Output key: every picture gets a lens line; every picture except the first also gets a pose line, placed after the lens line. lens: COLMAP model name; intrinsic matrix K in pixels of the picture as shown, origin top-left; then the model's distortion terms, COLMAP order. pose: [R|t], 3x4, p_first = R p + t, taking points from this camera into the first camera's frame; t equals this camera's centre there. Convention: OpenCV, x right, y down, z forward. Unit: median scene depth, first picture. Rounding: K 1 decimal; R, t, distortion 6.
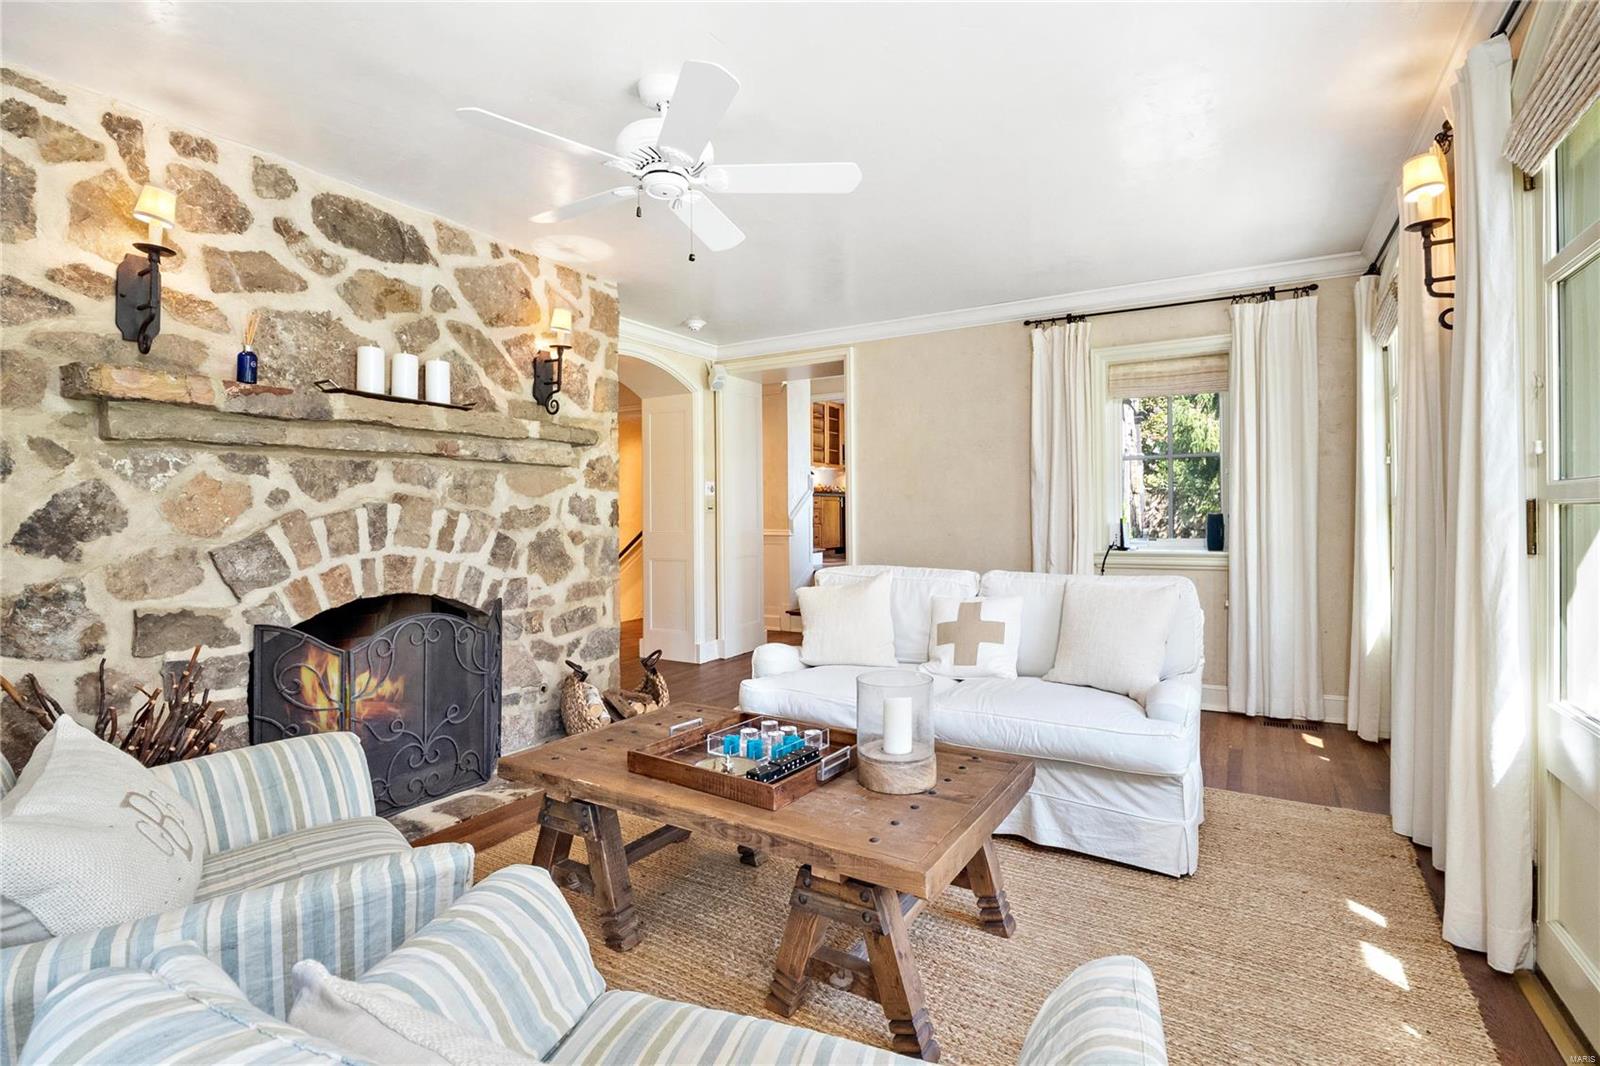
lens RADIAL K [[756.5, 0, 806.2], [0, 756.5, 522.7], [0, 0, 1]] dist [-0.004400, -0.000766]
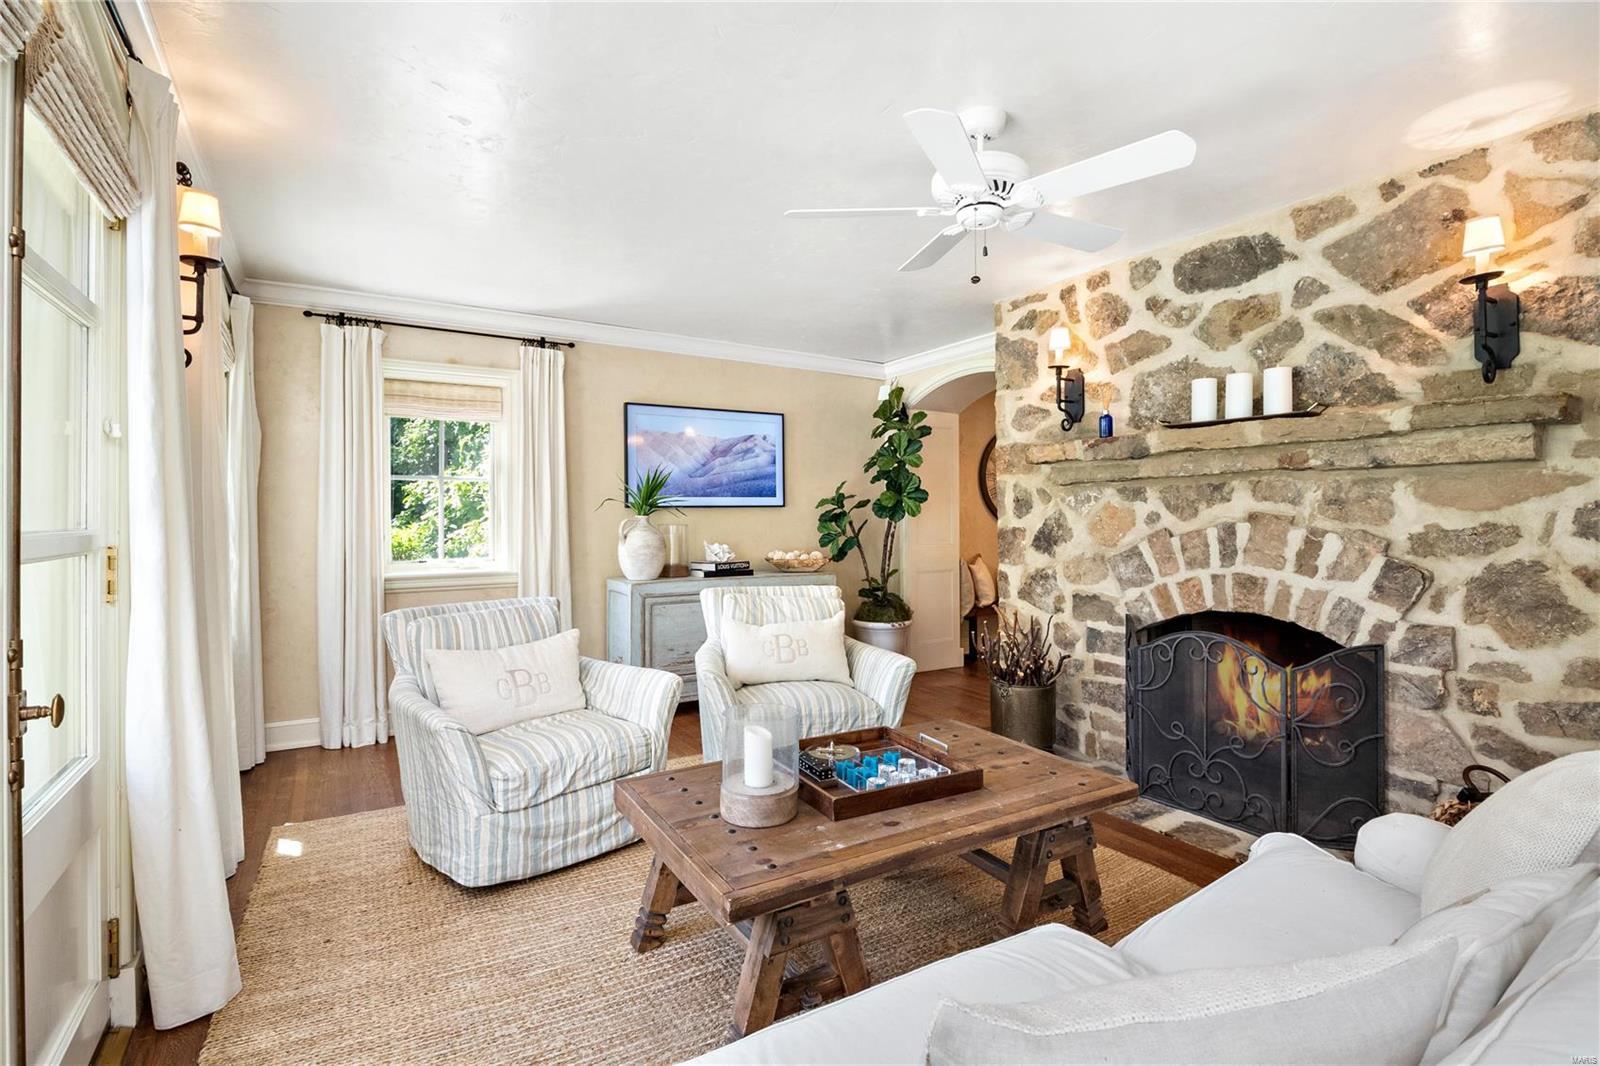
lens RADIAL K [[756.5, 0, 804.9], [0, 756.5, 522.4], [0, 0, 1]] dist [-0.004400, -0.000766]
pose [[-0.462379, 0.017165, -0.886516, 0.623522], [0.002271, 0.999832, 0.018175, -0.045587], [0.886680, 0.006391, -0.462340, 0.956643]]
